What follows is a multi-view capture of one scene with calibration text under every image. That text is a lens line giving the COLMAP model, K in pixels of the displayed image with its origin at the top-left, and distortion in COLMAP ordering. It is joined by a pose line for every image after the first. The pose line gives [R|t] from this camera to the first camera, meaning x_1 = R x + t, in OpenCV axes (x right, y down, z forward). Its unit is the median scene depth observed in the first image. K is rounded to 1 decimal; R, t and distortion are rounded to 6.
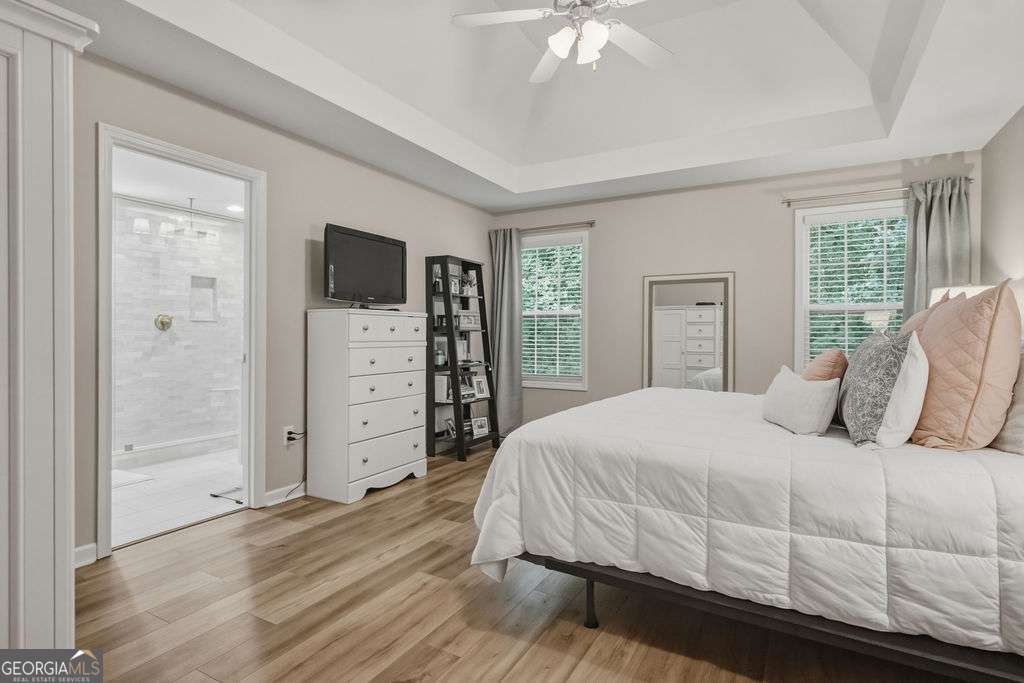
lens RADIAL K [[513.7, 0, 519.8], [0, 513.7, 335.8], [0, 0, 1]] dist [0.010532, -0.006092]
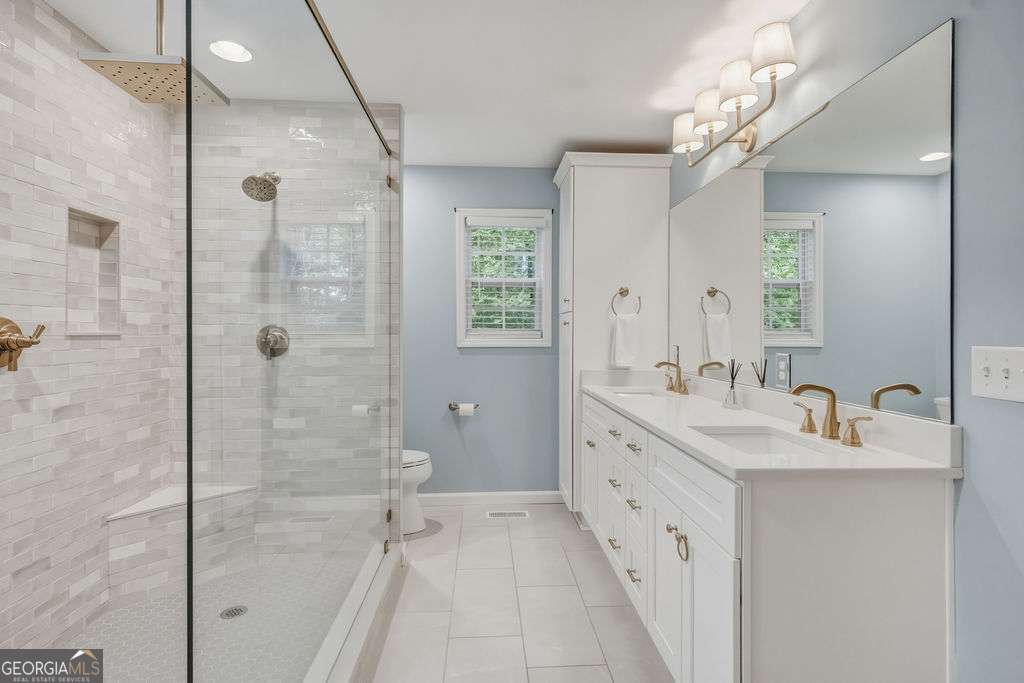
lens RADIAL K [[513.7, 0, 516.5], [0, 513.7, 334.7], [0, 0, 1]] dist [0.010532, -0.006092]
pose [[0.852927, -0.006594, 0.521988, -0.562229], [0.006889, 0.999975, 0.001375, -0.028303], [-0.521984, 0.002423, 0.852952, 0.540958]]
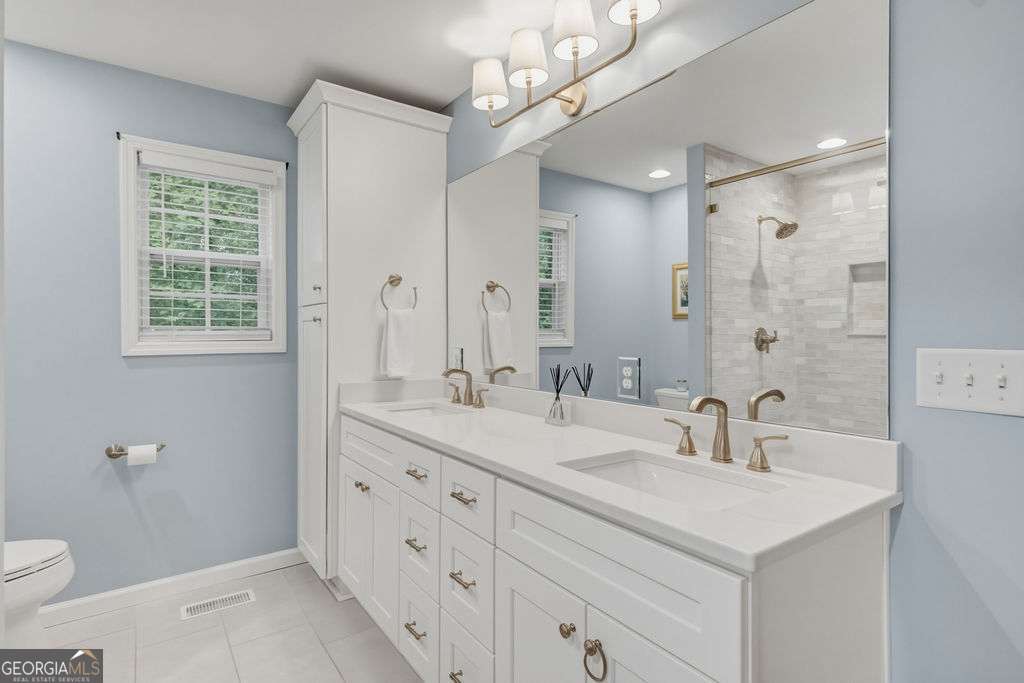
lens RADIAL K [[513.7, 0, 515.0], [0, 513.7, 335.4], [0, 0, 1]] dist [0.010532, -0.006092]
pose [[0.442072, -0.008852, 0.896936, -0.515469], [0.006878, 0.999955, 0.006479, -0.028769], [-0.896953, 0.003305, 0.442113, 0.676809]]
